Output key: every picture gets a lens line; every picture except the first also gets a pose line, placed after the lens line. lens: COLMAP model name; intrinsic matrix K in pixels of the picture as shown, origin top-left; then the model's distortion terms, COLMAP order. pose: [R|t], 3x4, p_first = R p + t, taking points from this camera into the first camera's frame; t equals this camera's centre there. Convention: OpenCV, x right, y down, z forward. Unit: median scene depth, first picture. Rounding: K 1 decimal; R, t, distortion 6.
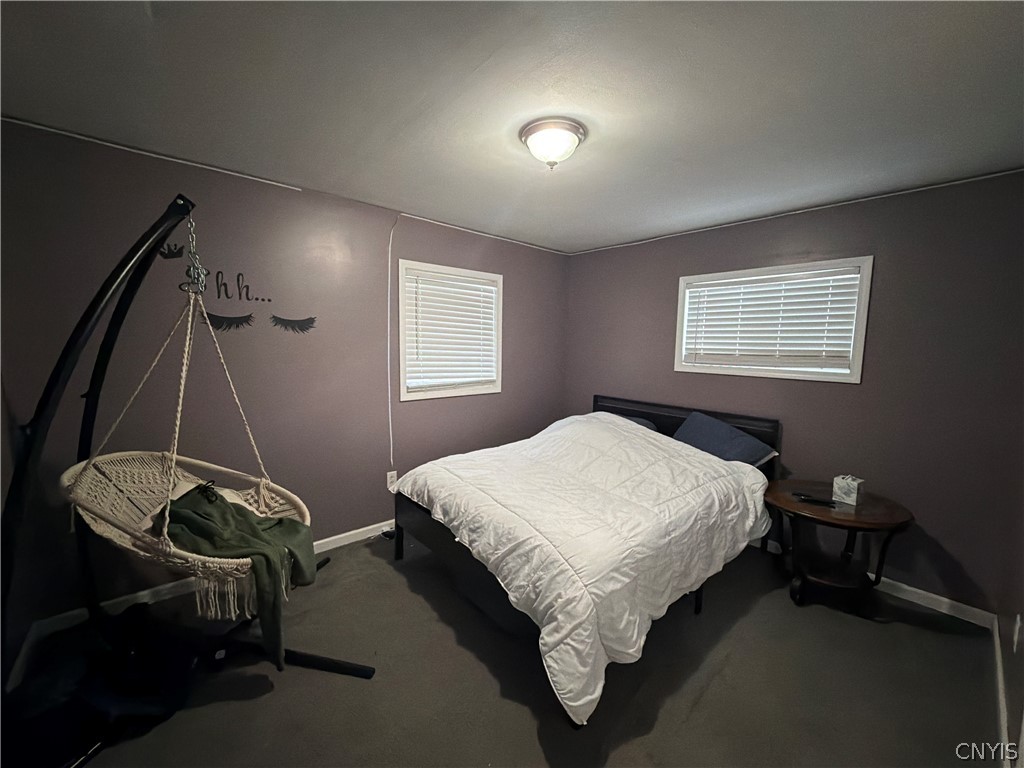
lens RADIAL K [[406.3, 0, 512.0], [0, 406.3, 384.0], [0, 0, 1]] dist [0.000503, -0.000209]
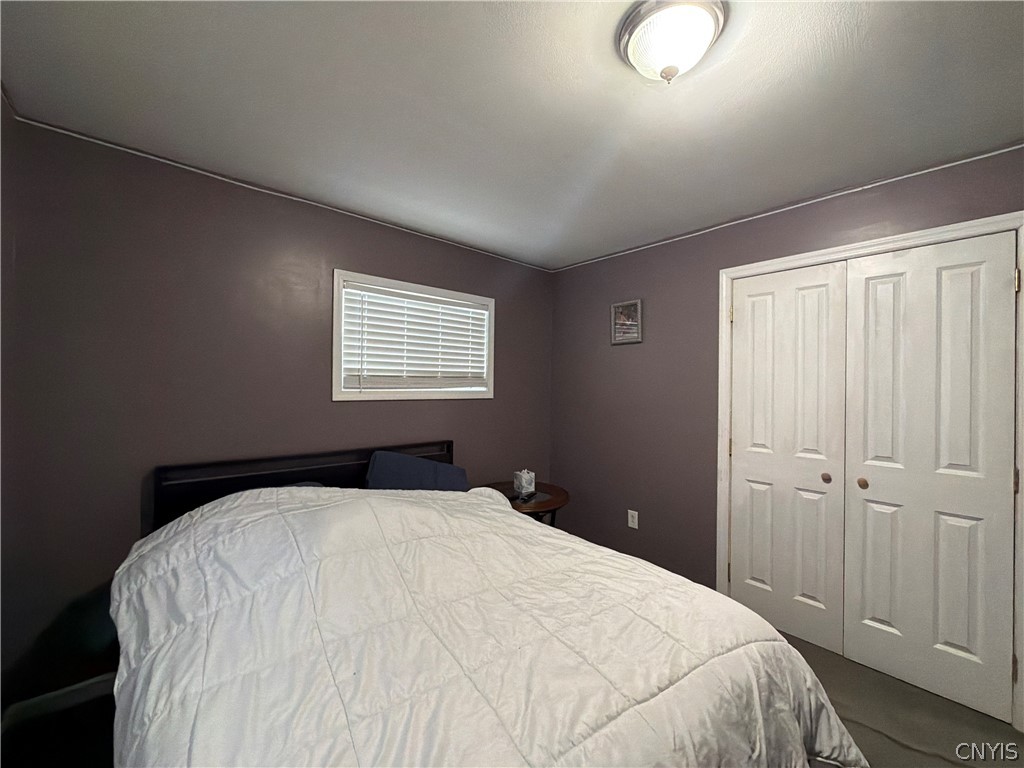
lens RADIAL K [[406.3, 0, 512.0], [0, 406.3, 384.0], [0, 0, 1]] dist [0.000503, -0.000209]
pose [[0.015373, -0.018031, 0.999719, -0.356477], [0.088334, 0.995953, 0.016605, -0.054353], [-0.995972, 0.088054, 0.016904, 0.823994]]
